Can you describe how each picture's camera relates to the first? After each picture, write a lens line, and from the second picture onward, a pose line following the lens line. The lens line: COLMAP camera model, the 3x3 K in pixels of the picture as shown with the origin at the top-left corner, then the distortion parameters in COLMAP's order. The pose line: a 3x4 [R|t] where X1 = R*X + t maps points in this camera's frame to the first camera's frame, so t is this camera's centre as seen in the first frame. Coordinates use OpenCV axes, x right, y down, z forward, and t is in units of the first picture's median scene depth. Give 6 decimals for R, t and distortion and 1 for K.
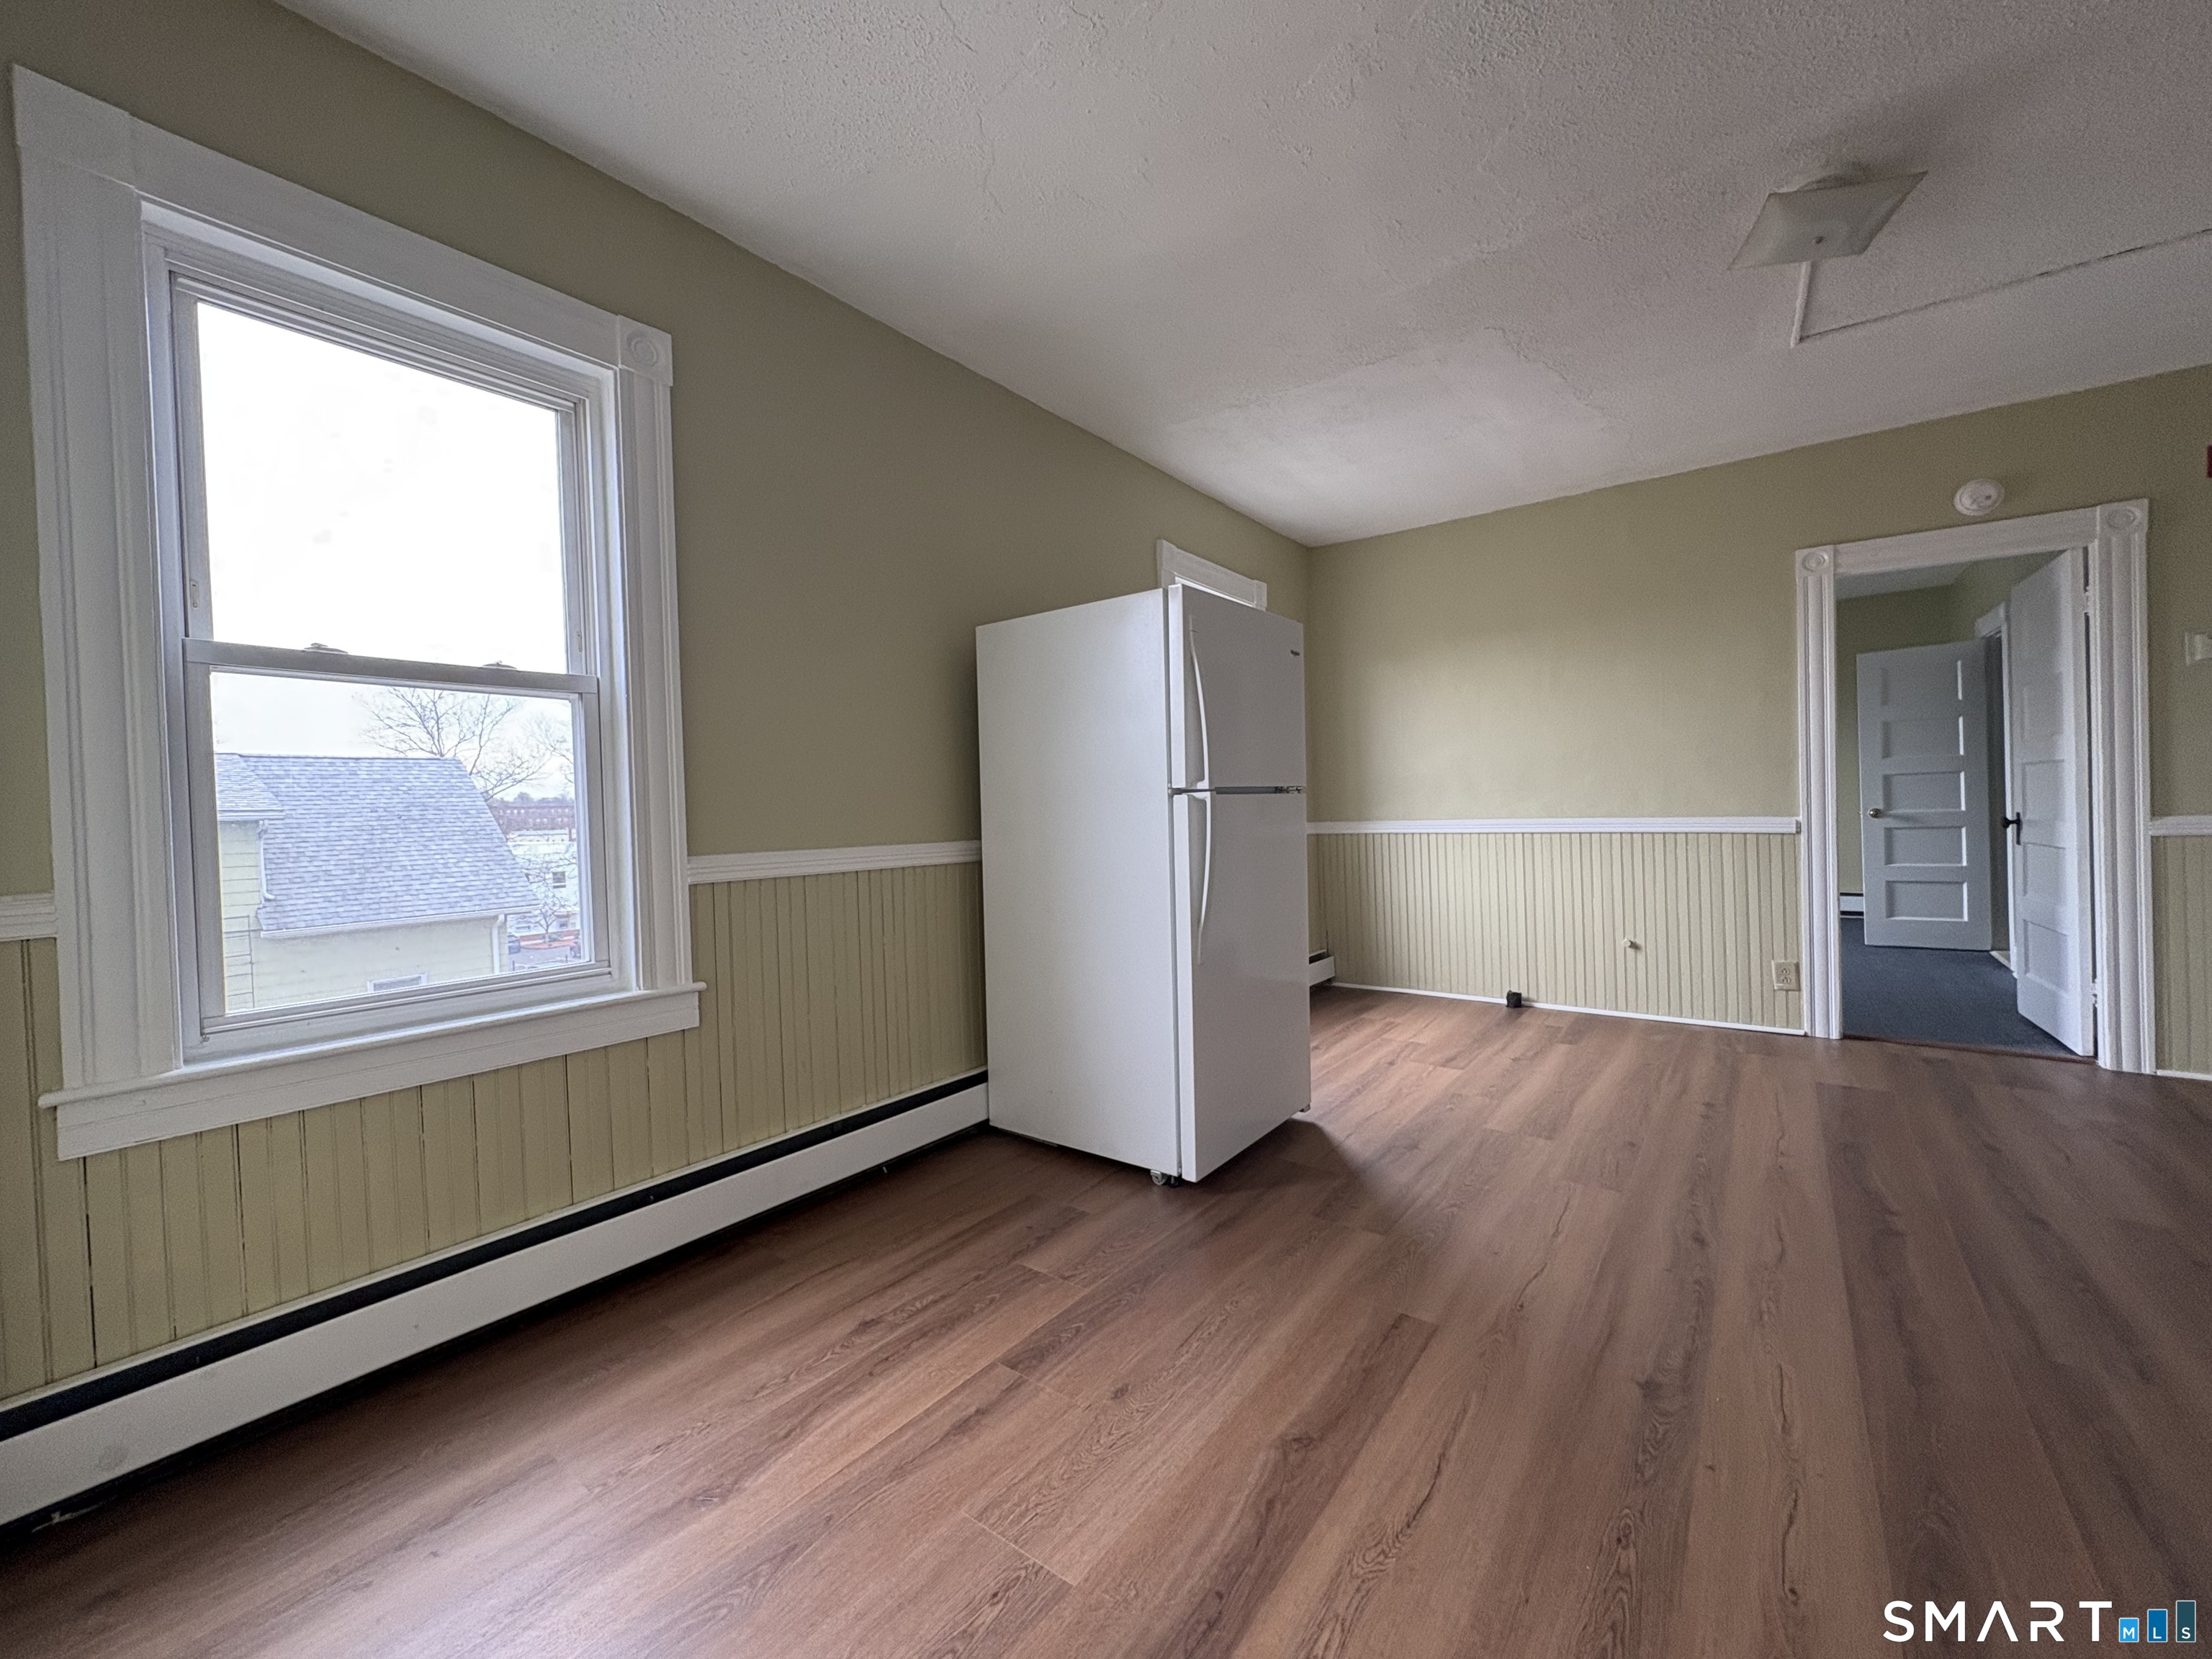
lens RADIAL K [[890.2, 0, 1106.0], [0, 890.2, 829.5], [0, 0, 1]] dist [-0.000123, 0.000147]
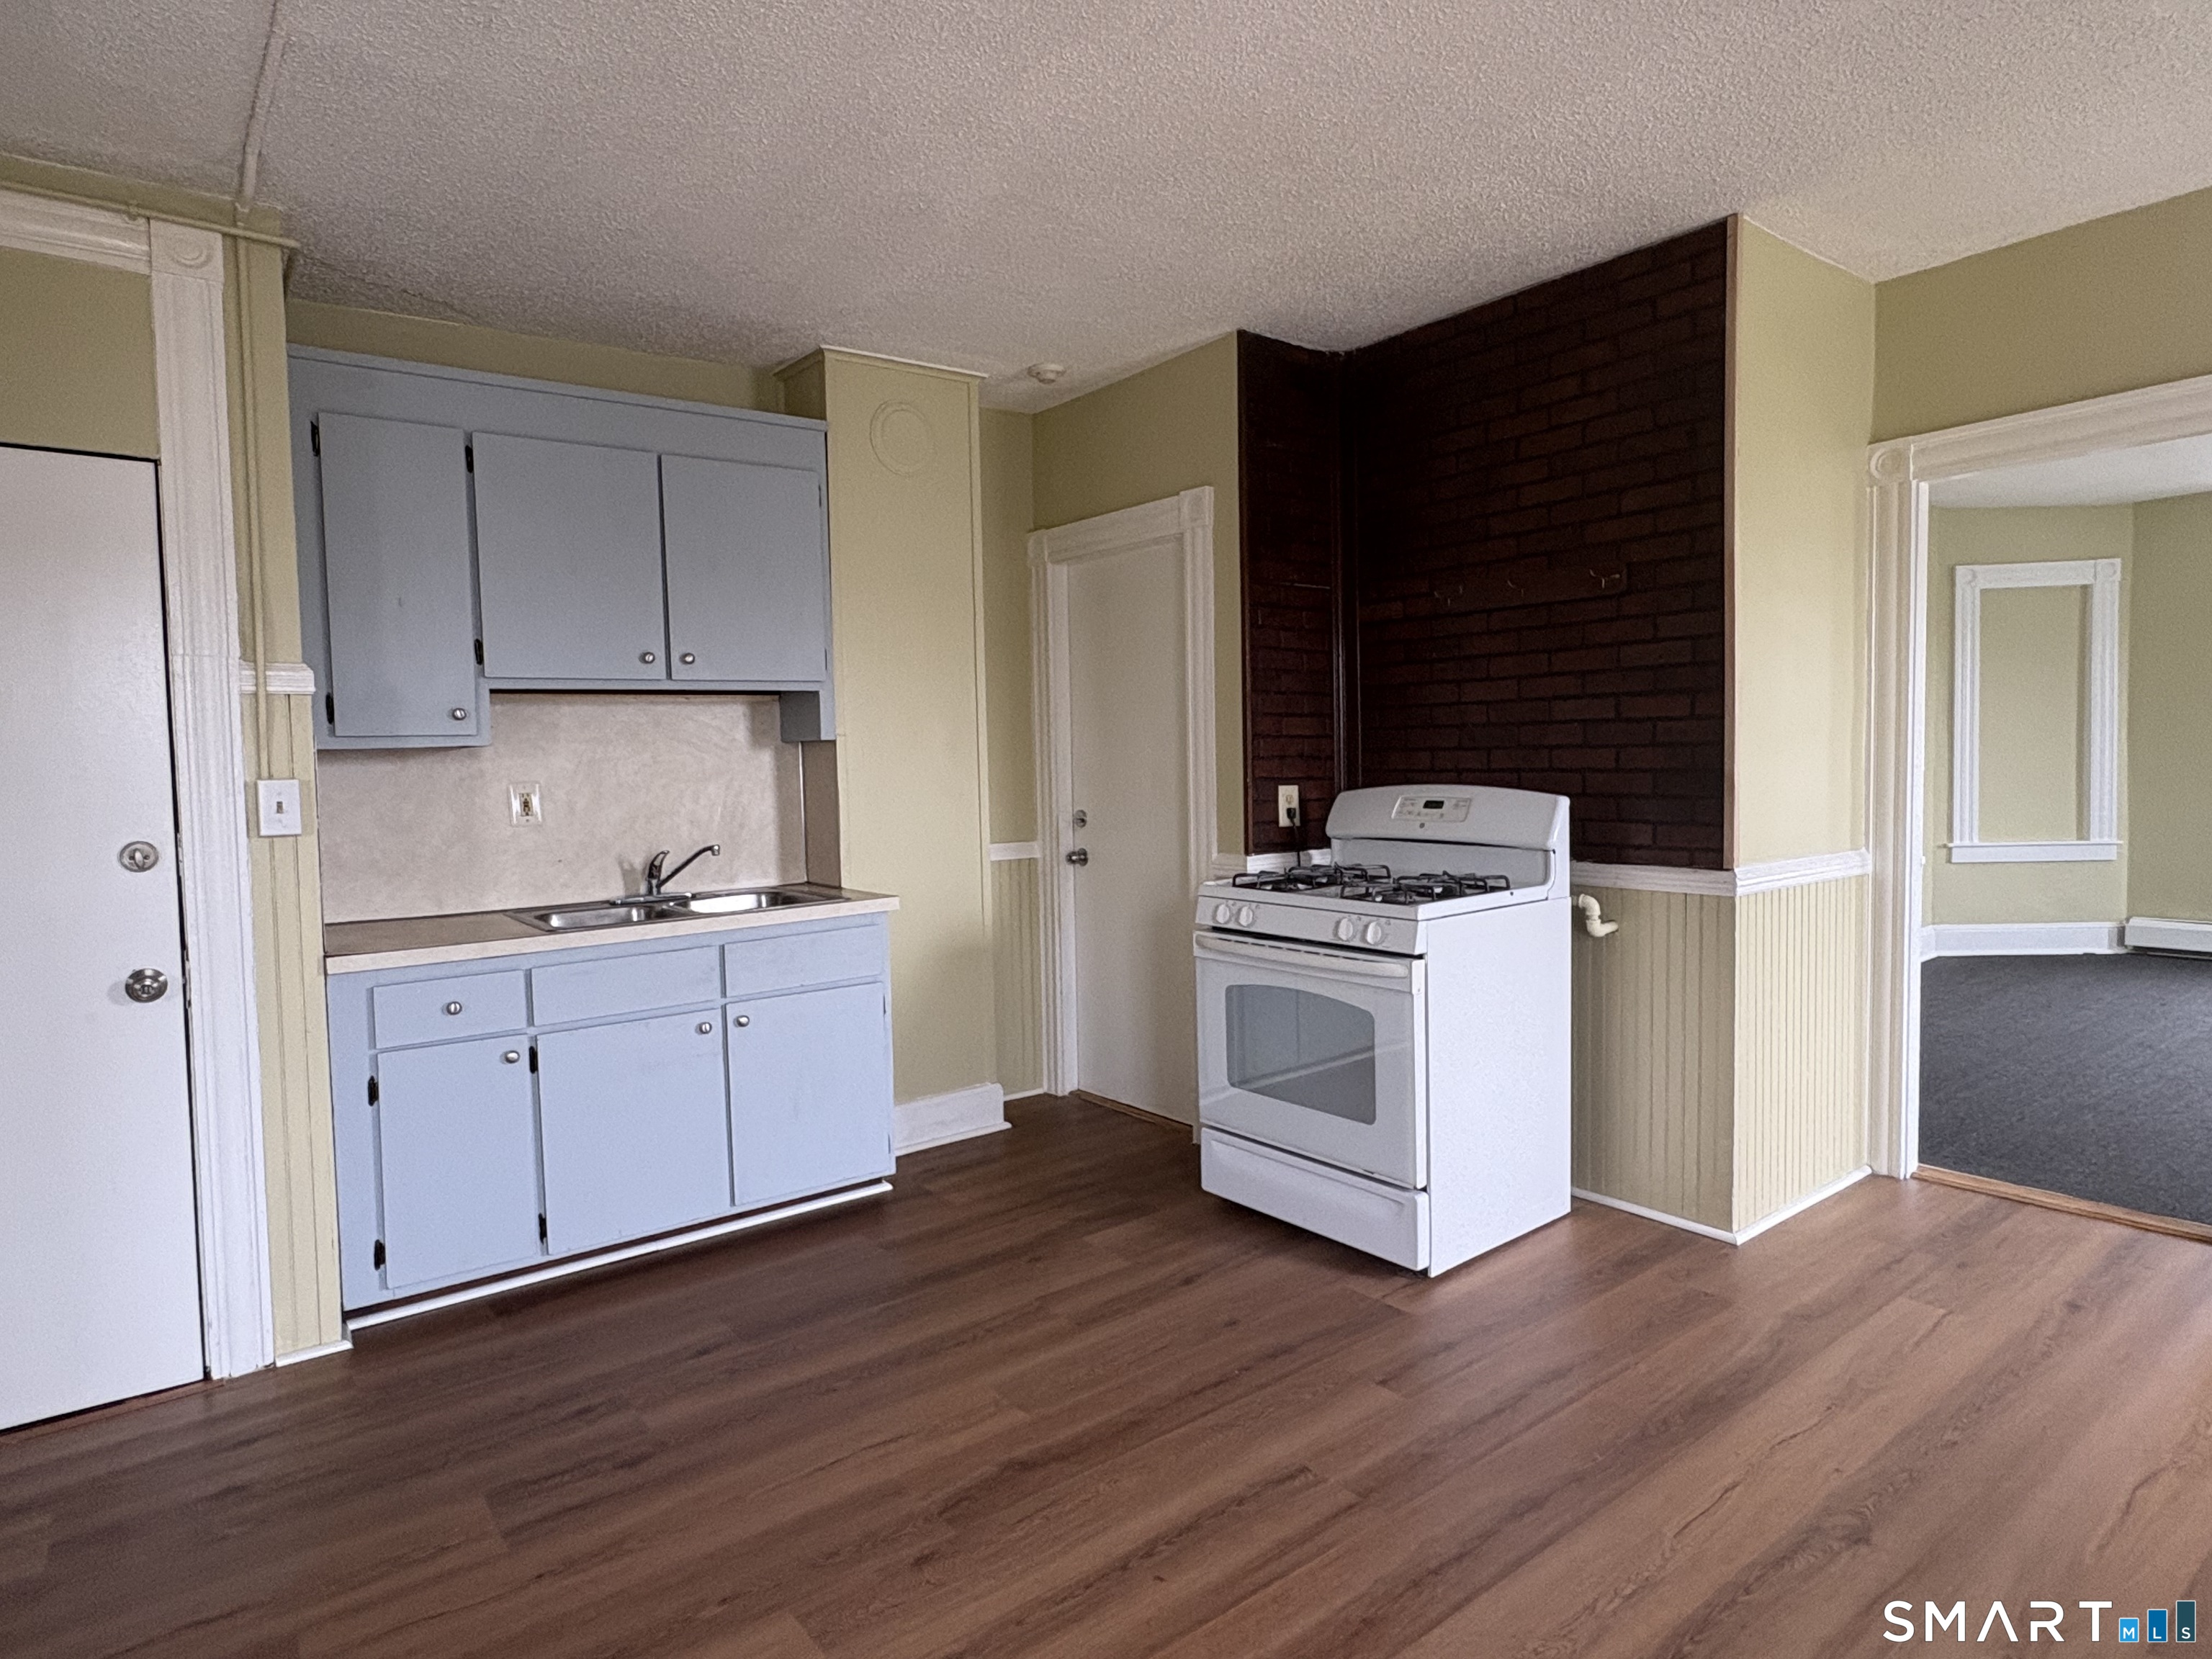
lens RADIAL K [[1244.7, 0, 1109.8], [0, 1244.7, 822.5], [0, 0, 1]] dist [-0.000514, 0.000602]
pose [[-0.961984, 0.040457, 0.270092, 0.435789], [0.056895, 0.996956, 0.053309, -0.091264], [-0.267113, 0.066649, -0.961358, 1.061874]]
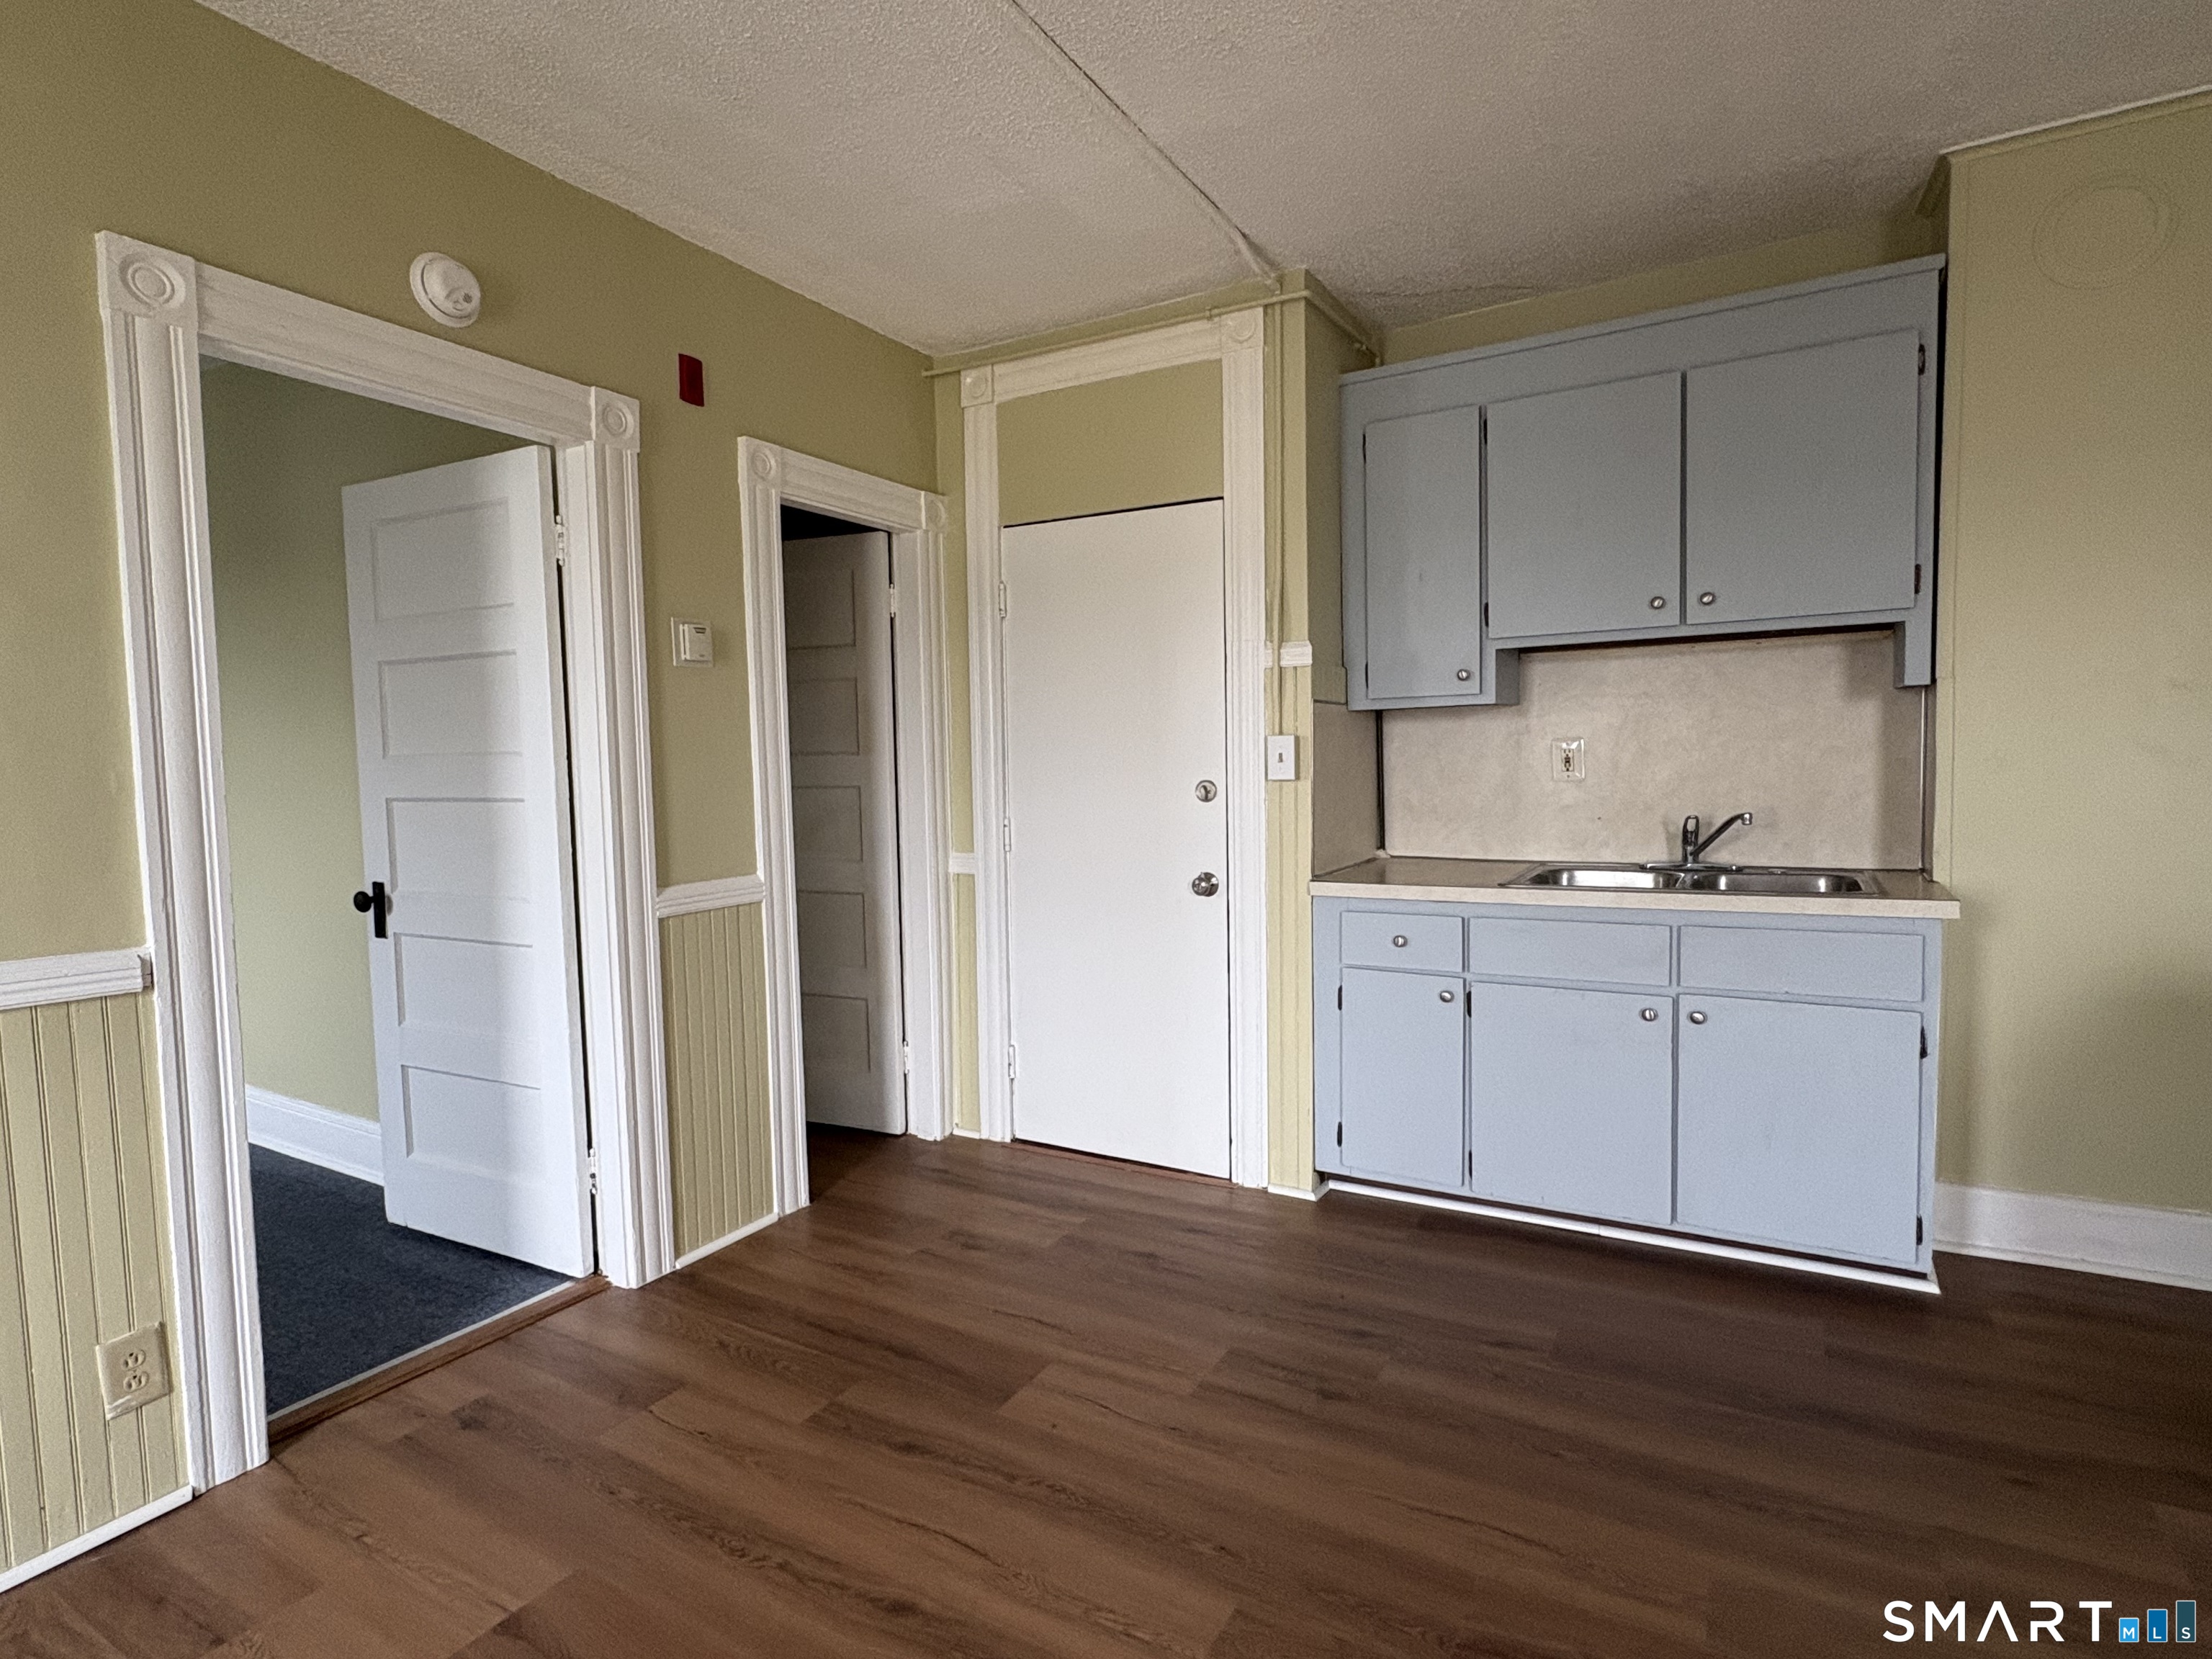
lens RADIAL K [[1145.7, 0, 1102.6], [0, 1145.7, 822.9], [0, 0, 1]] dist [-0.000336, -0.001551]
pose [[-0.115736, -0.030537, 0.992810, 0.269892], [0.037492, 0.998681, 0.035088, -0.074693], [-0.992572, 0.041284, -0.114439, 0.705851]]
